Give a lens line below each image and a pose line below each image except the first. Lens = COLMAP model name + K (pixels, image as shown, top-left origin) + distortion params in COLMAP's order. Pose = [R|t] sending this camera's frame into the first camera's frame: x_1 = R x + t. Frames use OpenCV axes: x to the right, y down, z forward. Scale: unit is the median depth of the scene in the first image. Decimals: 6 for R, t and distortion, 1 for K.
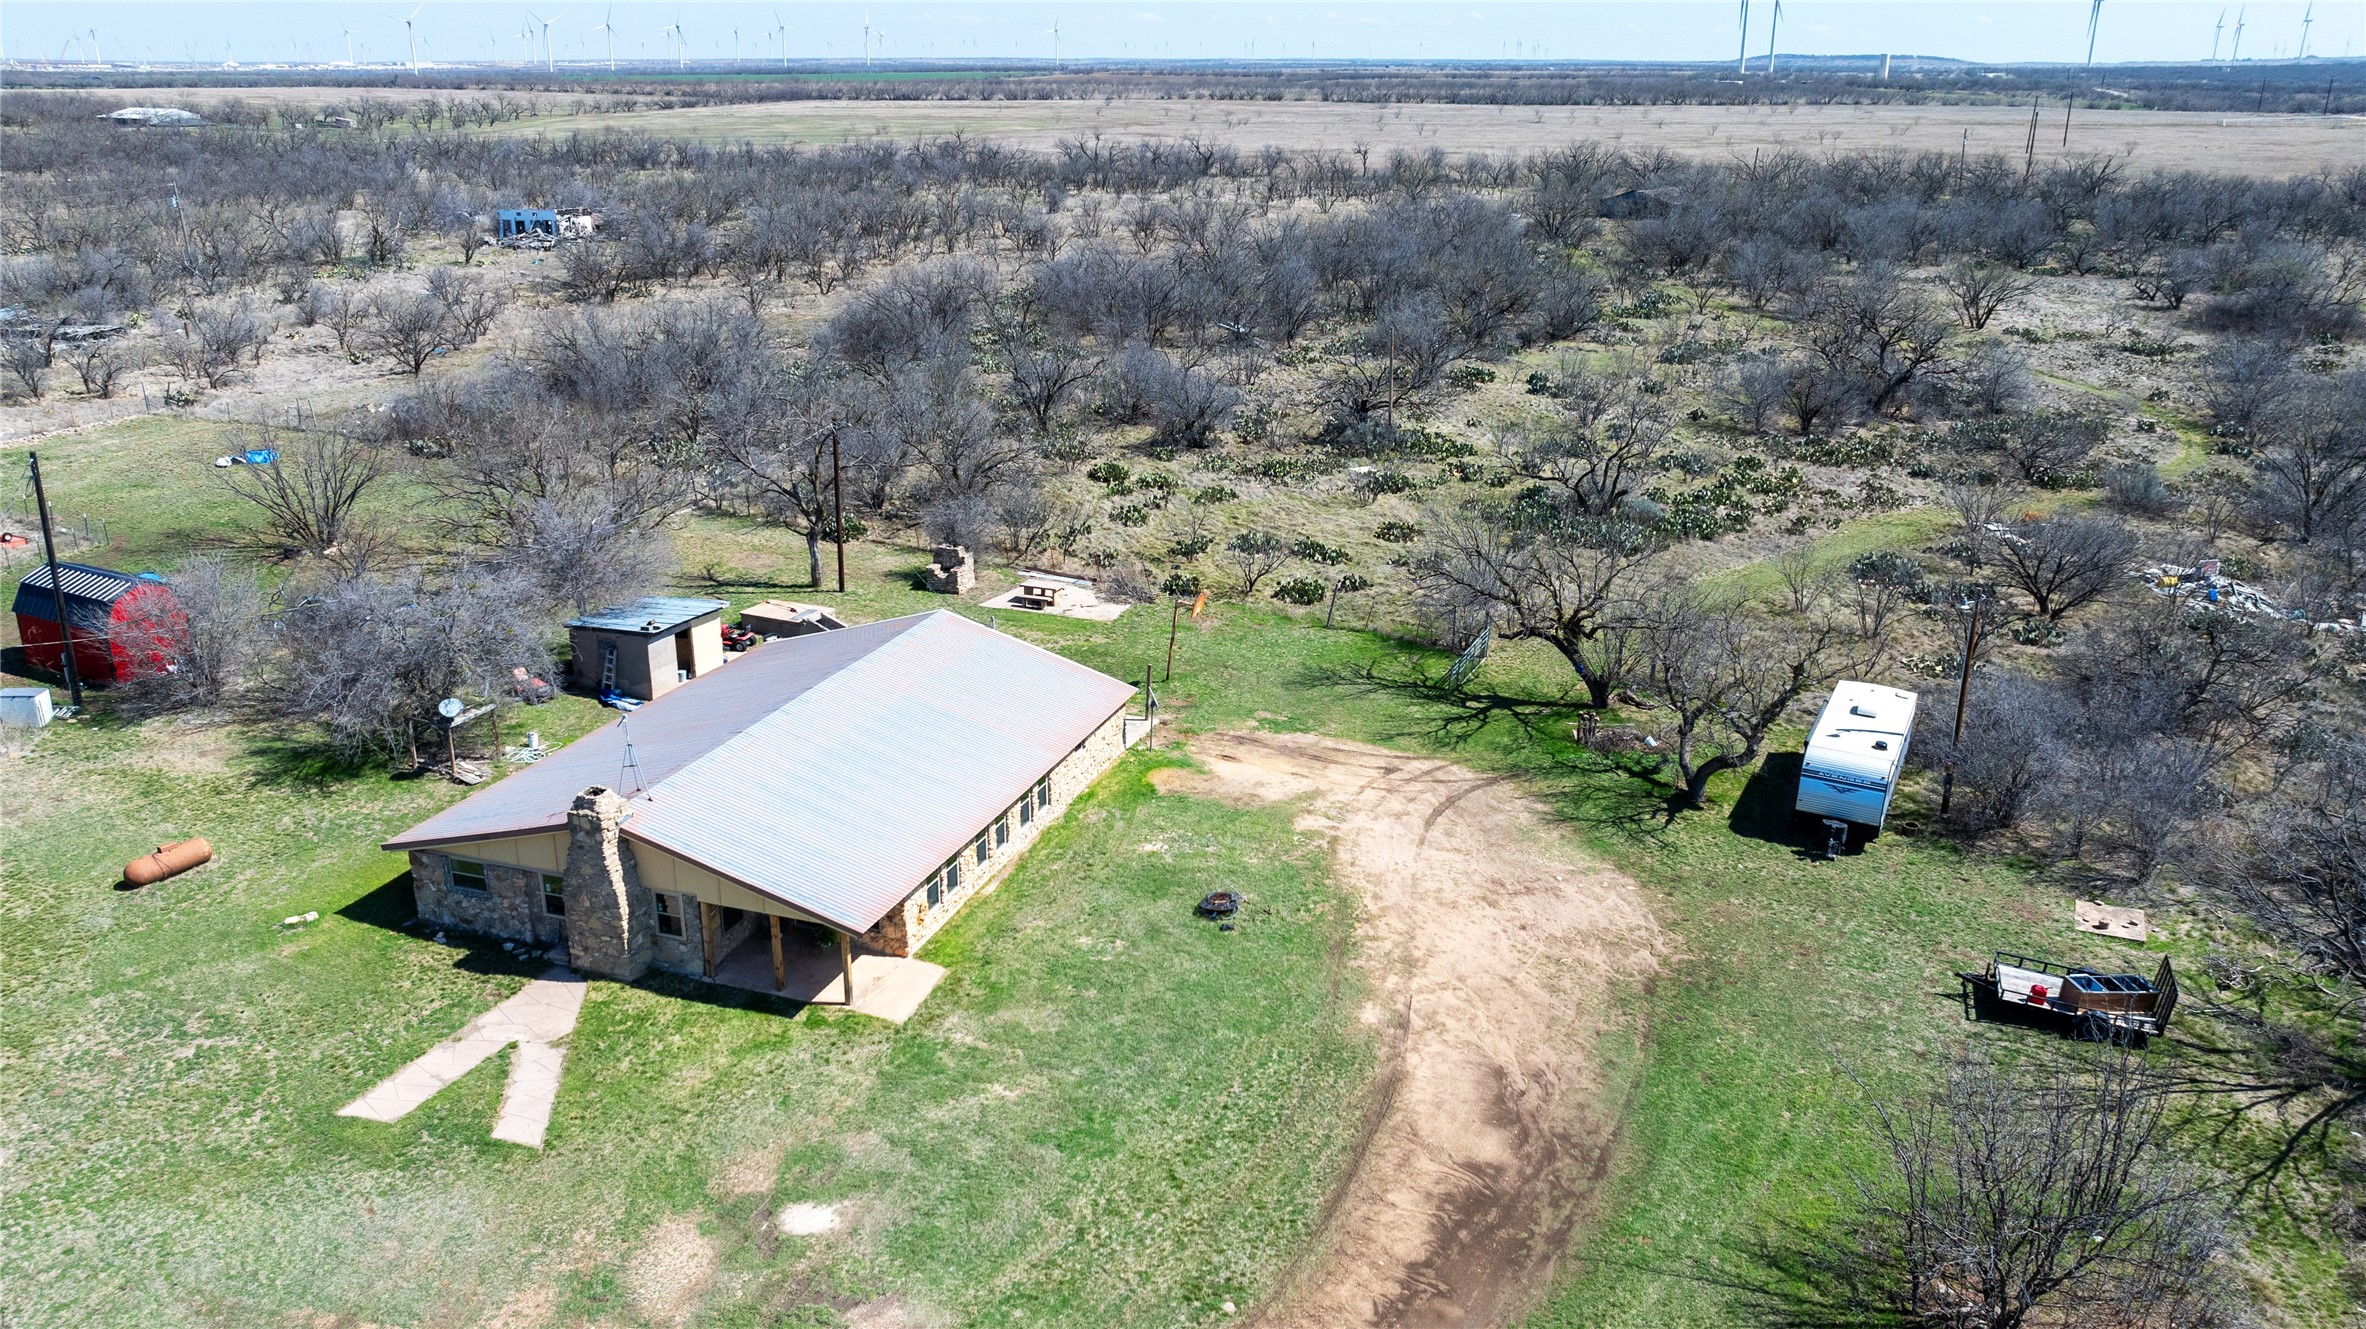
lens RADIAL K [[1739.1, 0, 1183.0], [0, 1739.1, 664.5], [0, 0, 1]] dist [-0.024059, 0.035921]
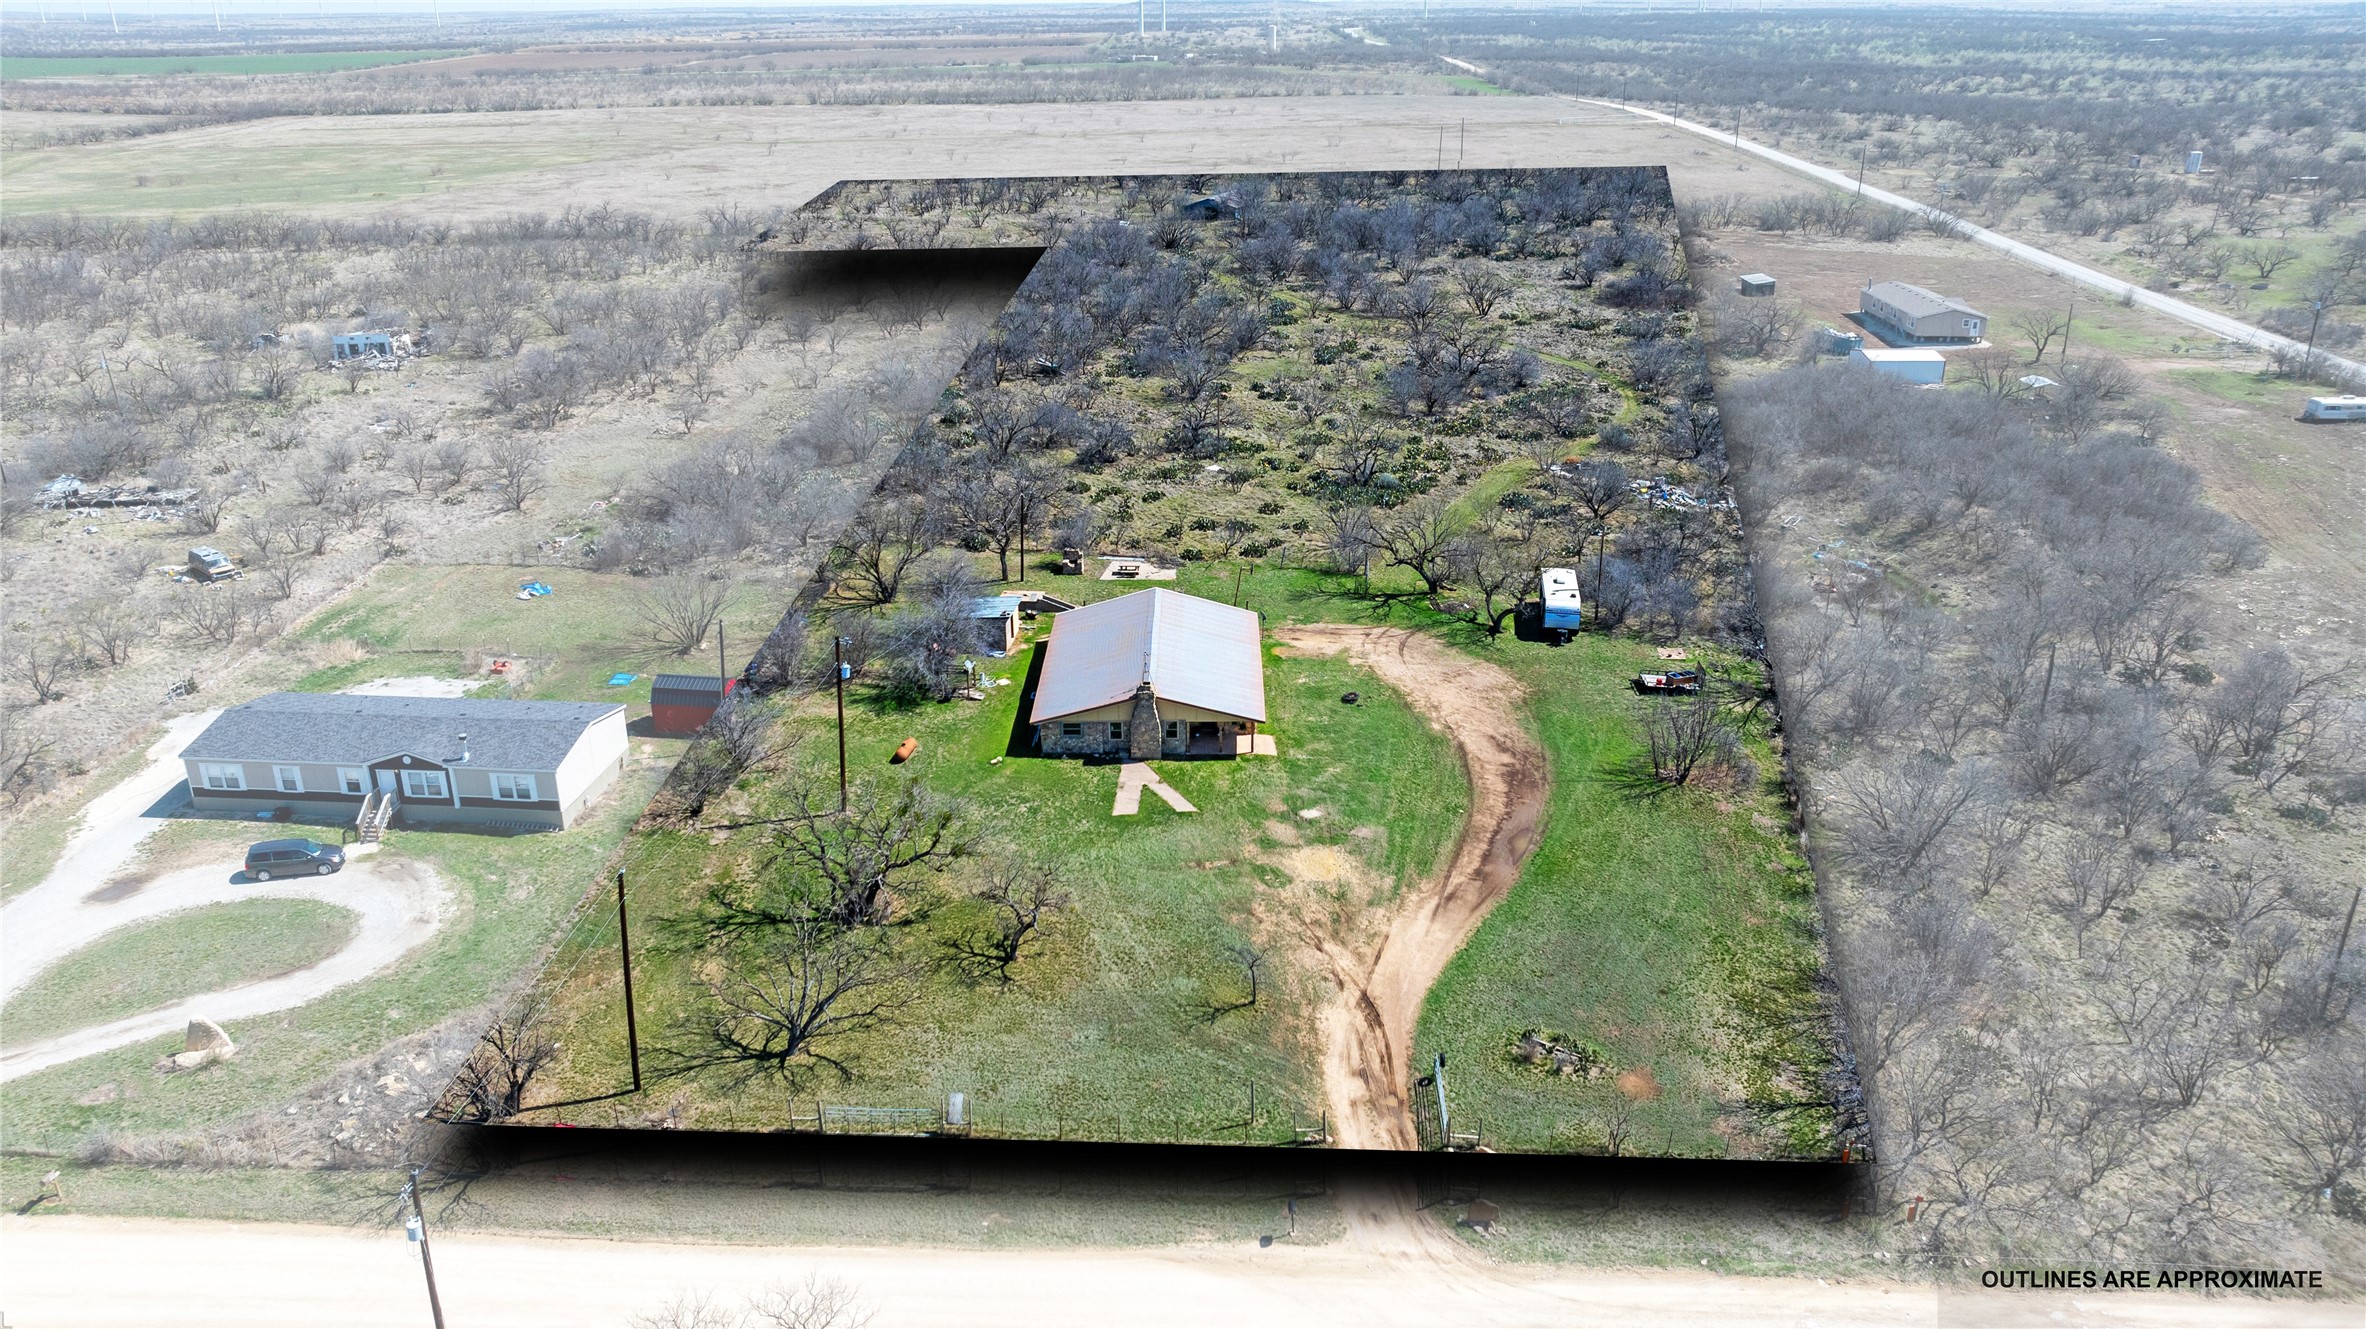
lens RADIAL K [[1662.7, 0, 1183.0], [0, 1662.7, 664.5], [0, 0, 1]] dist [0.025979, 0.000584]
pose [[0.945654, -0.139155, 0.293896, -0.743841], [0.118425, 0.989119, 0.087283, -0.115601], [-0.302845, -0.047734, 0.951844, -0.955880]]
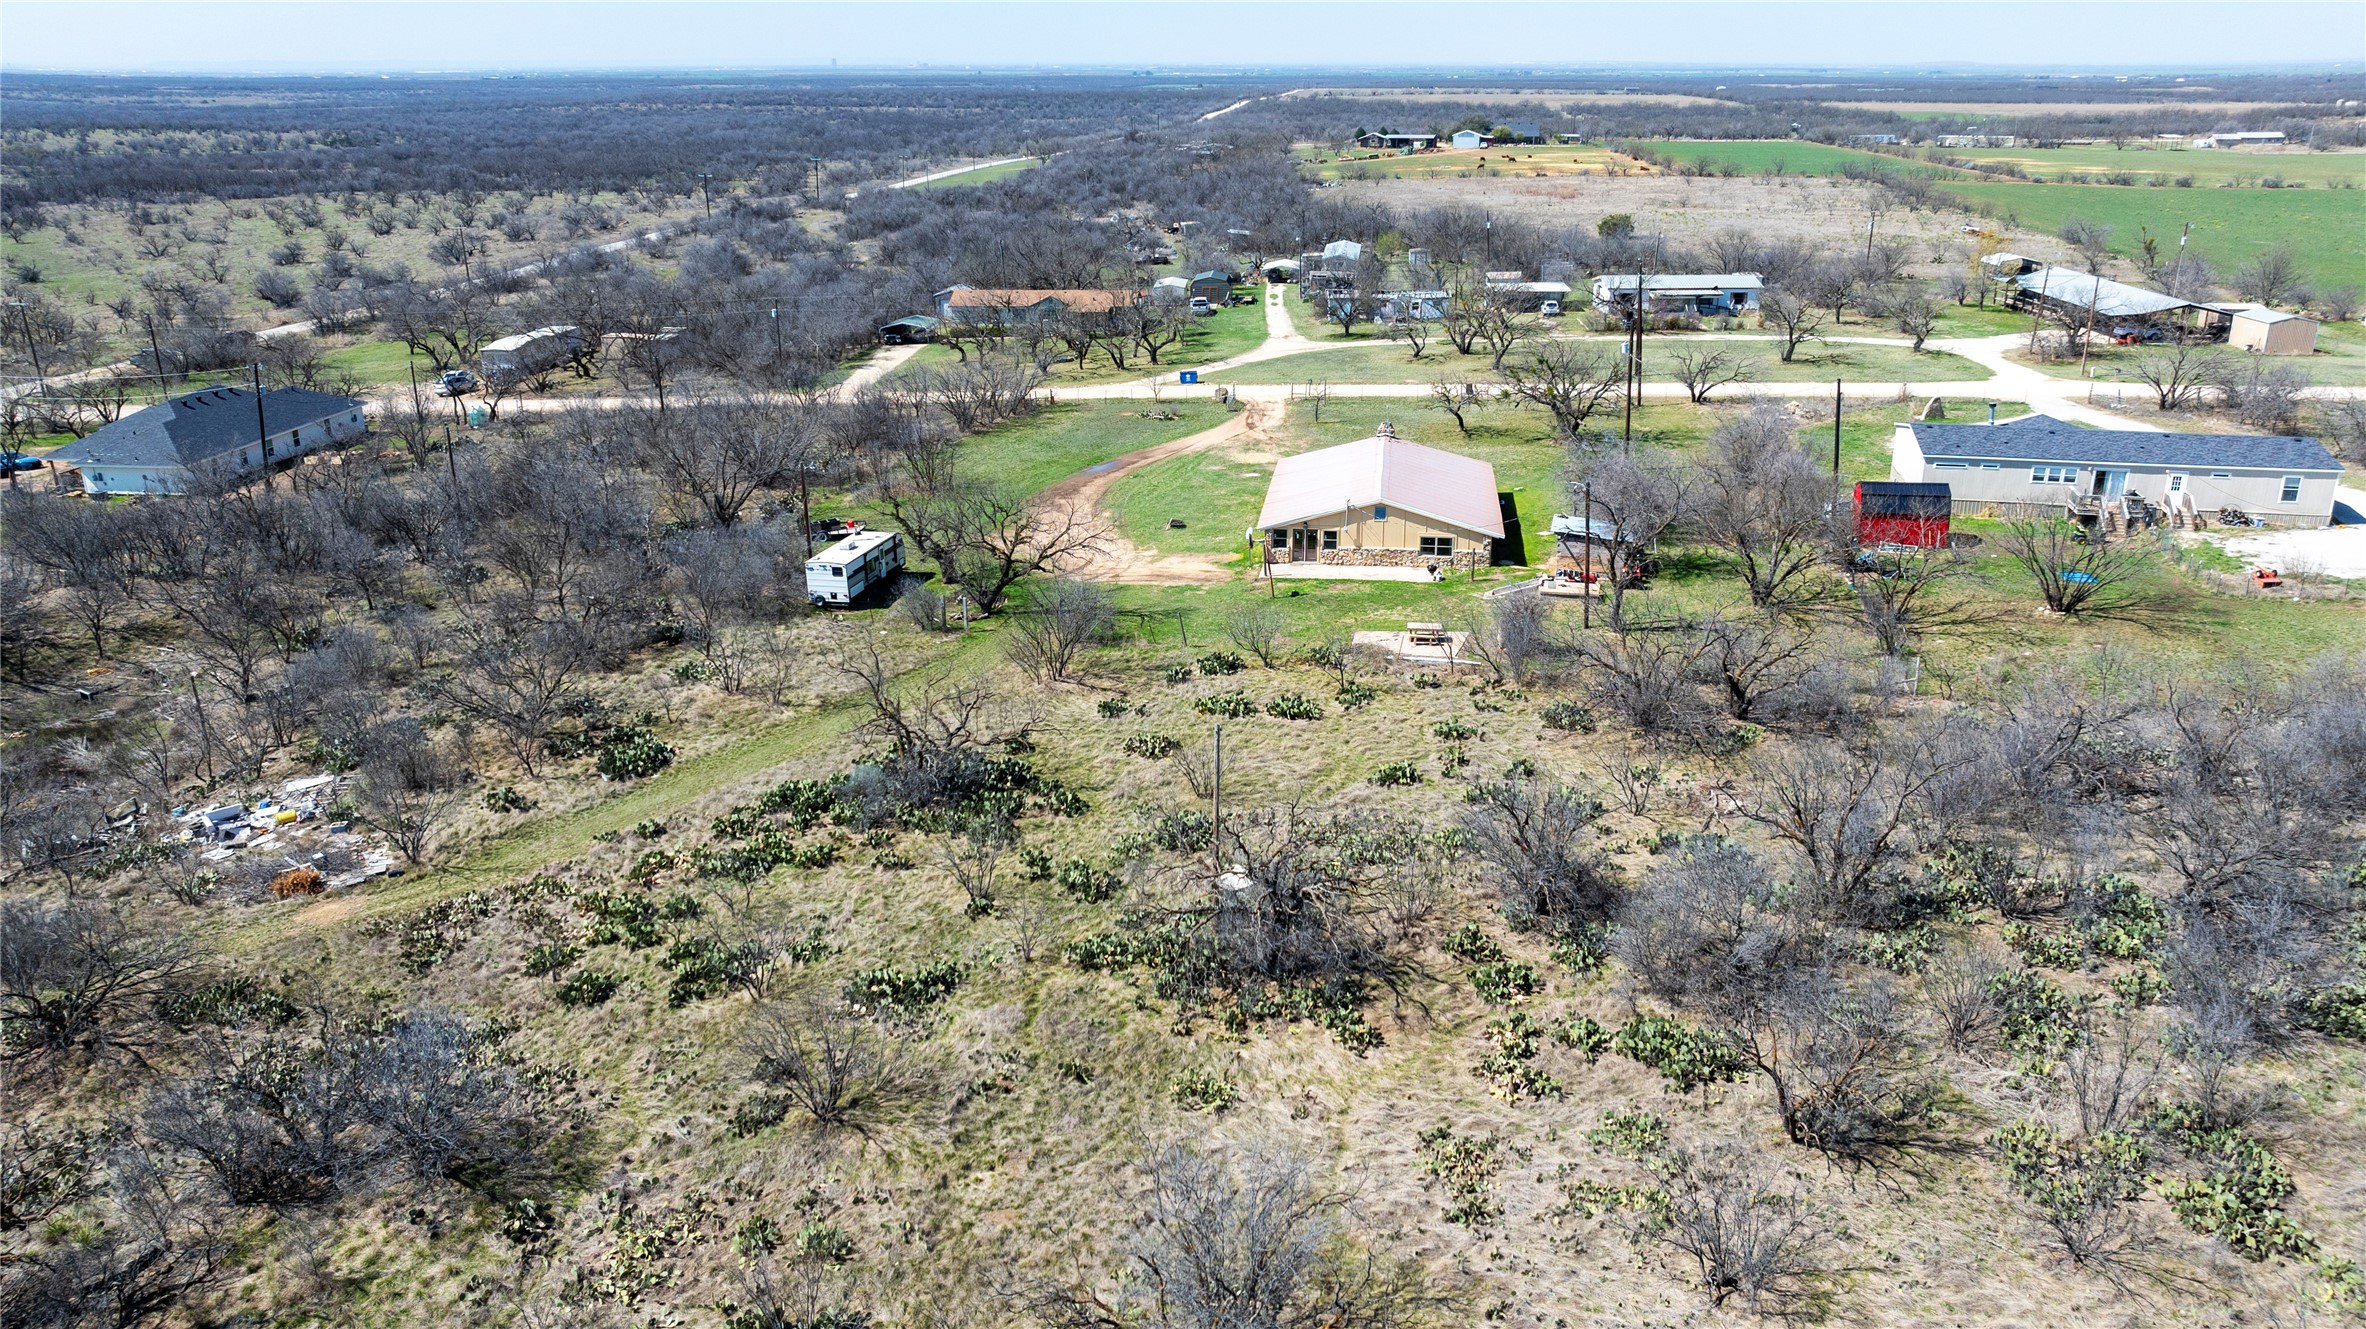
lens RADIAL K [[1710.8, 0, 1183.0], [0, 1710.8, 664.5], [0, 0, 1]] dist [-0.008621, 0.002249]
pose [[-0.976314, 0.077100, -0.202154, 0.423065], [-0.065653, 0.784720, 0.616364, -0.976528], [0.206156, 0.615037, -0.761071, 2.467493]]
